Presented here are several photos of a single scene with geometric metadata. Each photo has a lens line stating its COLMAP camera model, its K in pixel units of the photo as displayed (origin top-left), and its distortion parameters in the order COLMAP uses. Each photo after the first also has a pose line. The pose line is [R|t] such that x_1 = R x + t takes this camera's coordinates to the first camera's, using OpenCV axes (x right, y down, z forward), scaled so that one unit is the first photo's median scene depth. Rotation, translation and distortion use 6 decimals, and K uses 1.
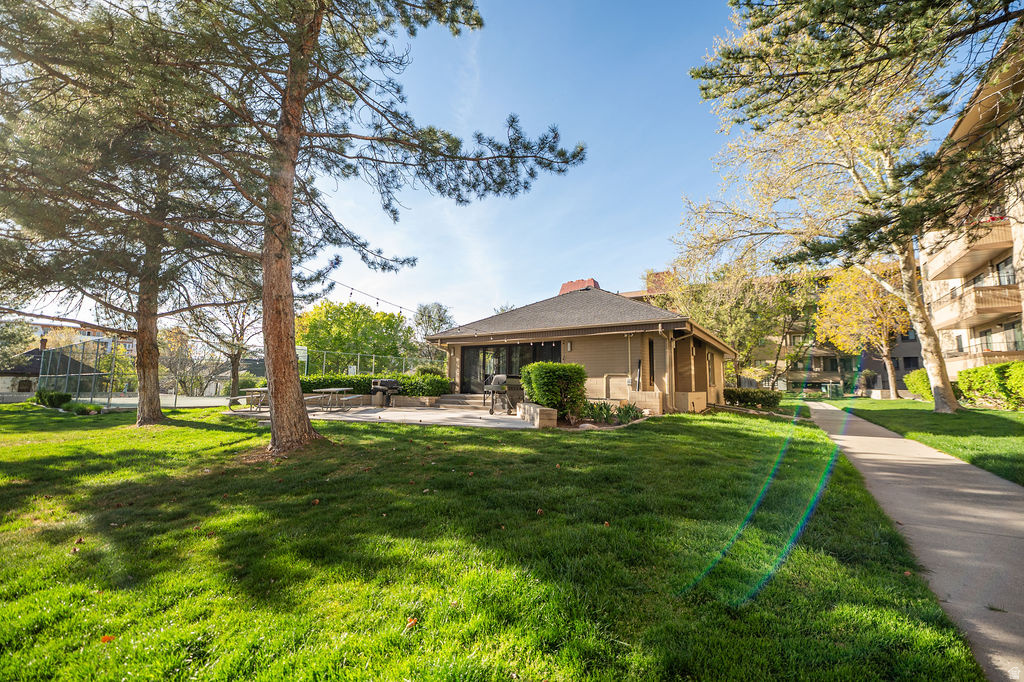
lens RADIAL K [[408.8, 0, 515.8], [0, 408.8, 339.8], [0, 0, 1]] dist [-0.009074, -0.000106]
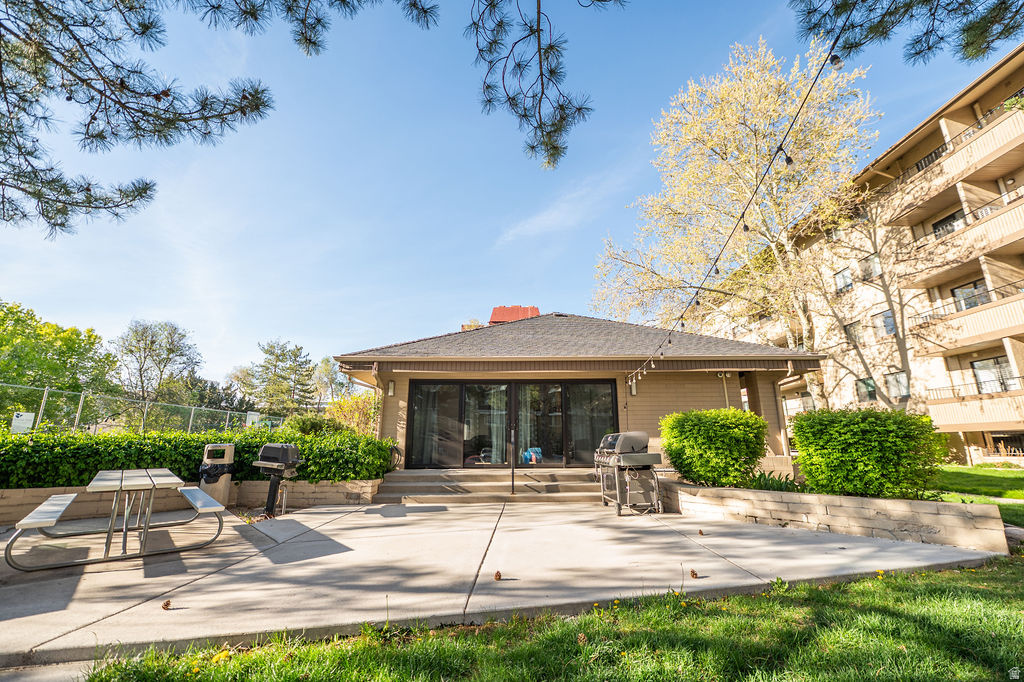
lens RADIAL K [[408.8, 0, 510.5], [0, 408.8, 340.7], [0, 0, 1]] dist [-0.009074, -0.000106]
pose [[0.821432, 0.123432, 0.556789, -0.153426], [-0.045910, 0.987441, -0.151171, 0.018918], [-0.568455, 0.098614, 0.816782, 0.216037]]
